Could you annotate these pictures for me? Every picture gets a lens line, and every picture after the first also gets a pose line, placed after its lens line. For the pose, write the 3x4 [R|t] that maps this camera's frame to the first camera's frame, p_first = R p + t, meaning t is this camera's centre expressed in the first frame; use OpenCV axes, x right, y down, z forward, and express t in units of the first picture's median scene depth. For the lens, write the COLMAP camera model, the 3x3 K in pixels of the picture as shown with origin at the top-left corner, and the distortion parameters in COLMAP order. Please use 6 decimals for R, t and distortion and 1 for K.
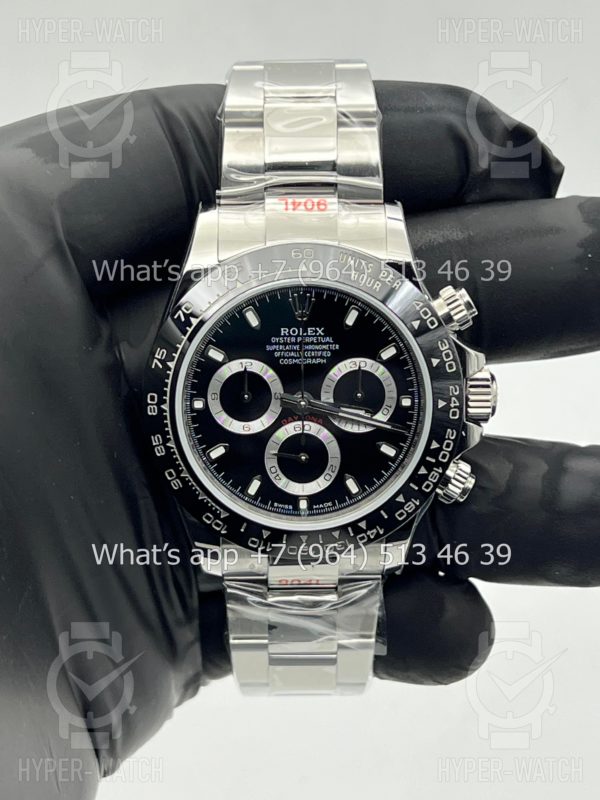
lens RADIAL K [[1920.6, 0, 300.0], [0, 1920.6, 400.0], [0, 0, 1]] dist [0.299571, -1.113841]
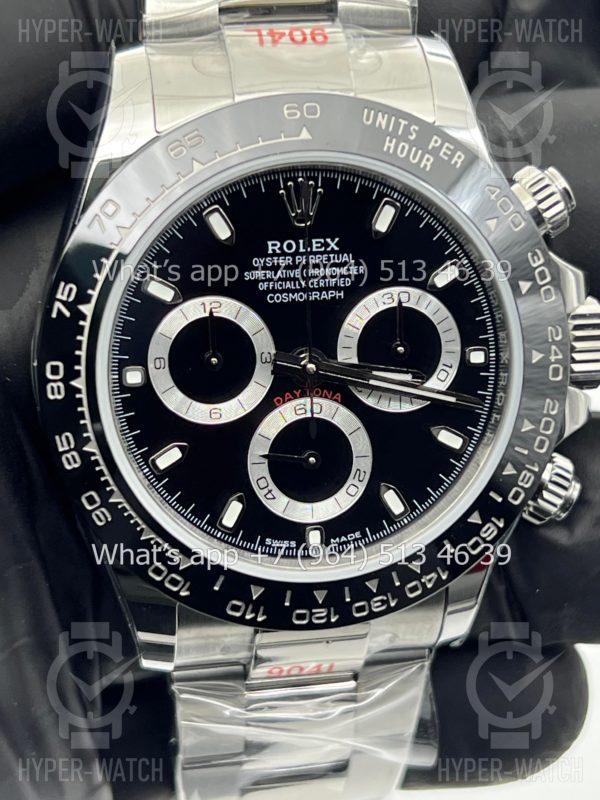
lens RADIAL K [[1920.6, 0, 300.0], [0, 1920.6, 400.0], [0, 0, 1]] dist [0.299571, -1.113841]
pose [[0.987156, -0.051057, 0.151379, -0.091591], [0.057180, 0.997701, -0.036373, 0.033230], [-0.149173, 0.044562, 0.987806, 0.412225]]
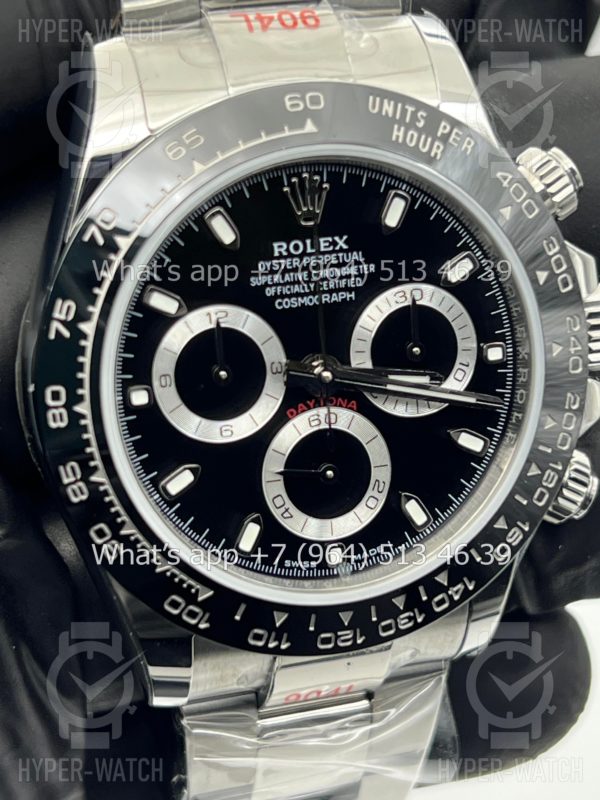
lens RADIAL K [[1920.6, 0, 300.0], [0, 1920.6, 400.0], [0, 0, 1]] dist [0.299571, -1.113841]
pose [[0.961027, -0.111518, 0.252965, -0.145936], [0.116422, 0.993190, -0.004453, 0.010502], [-0.250746, 0.033730, 0.967465, 0.462731]]
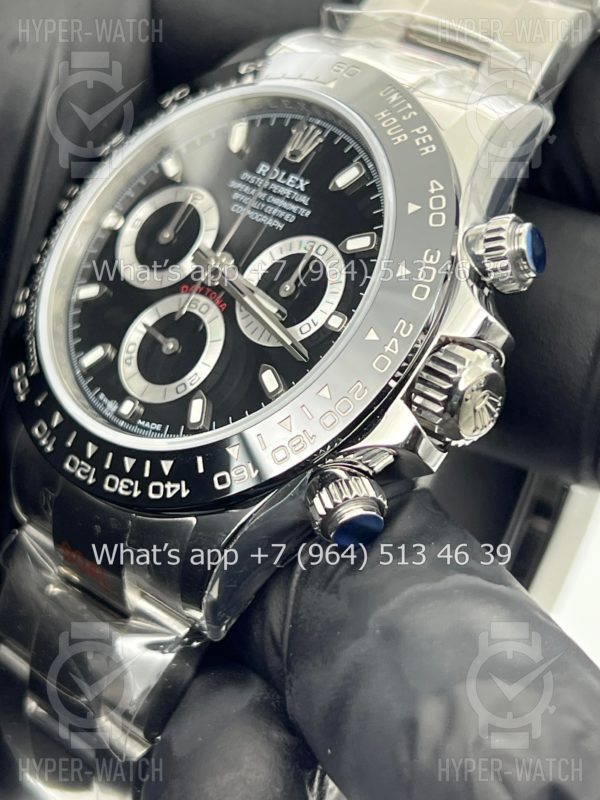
lens RADIAL K [[1920.6, 0, 300.0], [0, 1920.6, 400.0], [0, 0, 1]] dist [0.299571, -1.113841]
pose [[0.678764, 0.334473, -0.653764, 0.440319], [-0.613205, 0.747980, -0.253979, 0.175123], [0.404054, 0.573283, 0.712803, 0.589021]]
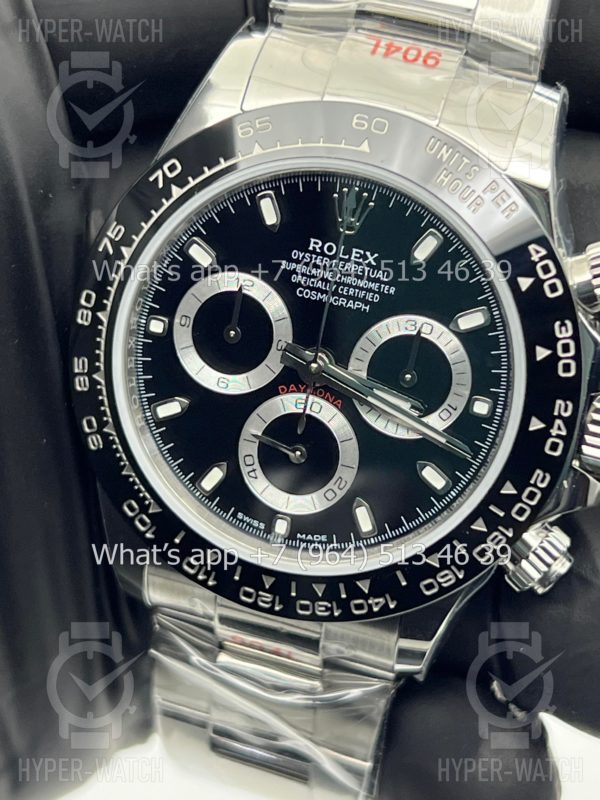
lens RADIAL K [[1920.6, 0, 300.0], [0, 1920.6, 400.0], [0, 0, 1]] dist [0.299571, -1.113841]
pose [[0.944709, 0.251795, -0.210056, 0.127620], [-0.254720, 0.966921, 0.013472, 0.005079], [0.206500, 0.040778, 0.977596, 0.398940]]
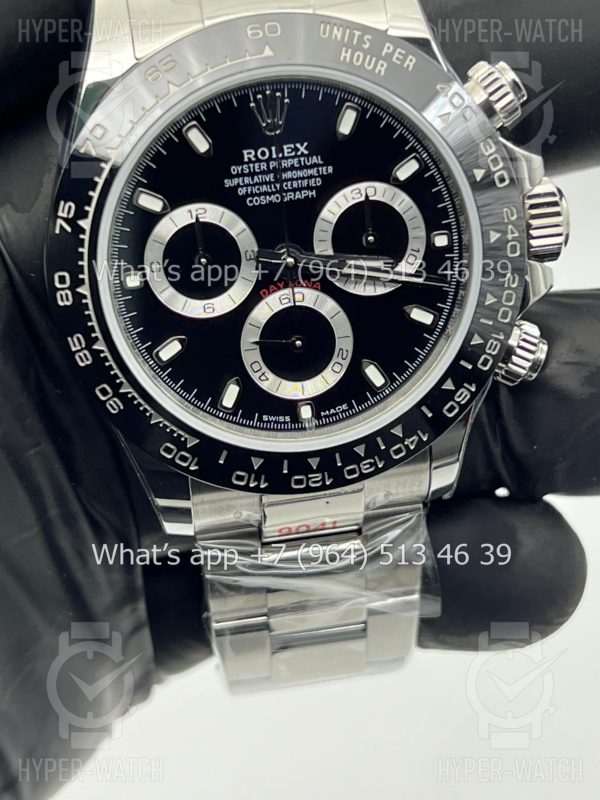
lens RADIAL K [[1920.6, 0, 300.0], [0, 1920.6, 400.0], [0, 0, 1]] dist [0.299571, -1.113841]
pose [[0.988985, -0.125488, 0.078494, -0.052944], [0.123425, 0.991881, 0.030629, 0.029457], [-0.081701, -0.020603, 0.996444, 0.333818]]
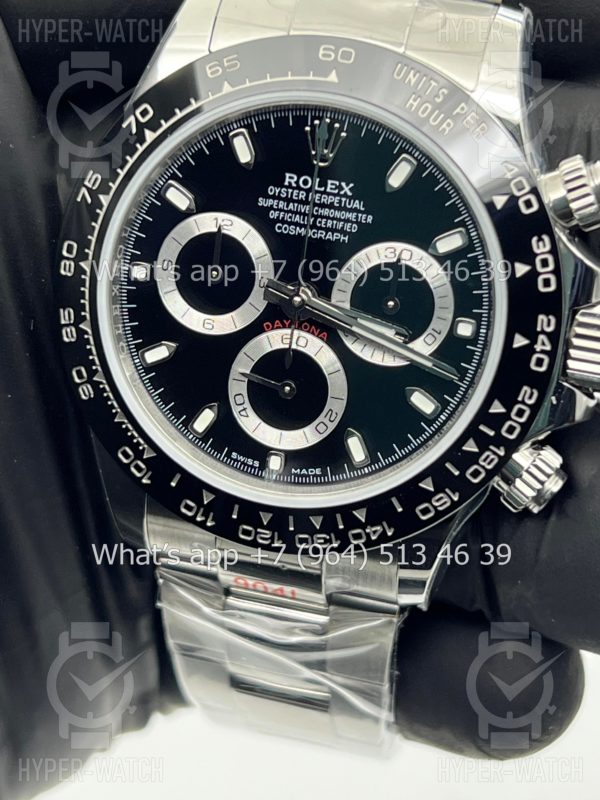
lens RADIAL K [[1920.6, 0, 300.0], [0, 1920.6, 400.0], [0, 0, 1]] dist [0.299571, -1.113841]
pose [[0.956948, 0.187768, -0.221346, 0.143936], [-0.192732, 0.981251, -0.000844, 0.033469], [0.217037, 0.043468, 0.975195, 0.397823]]
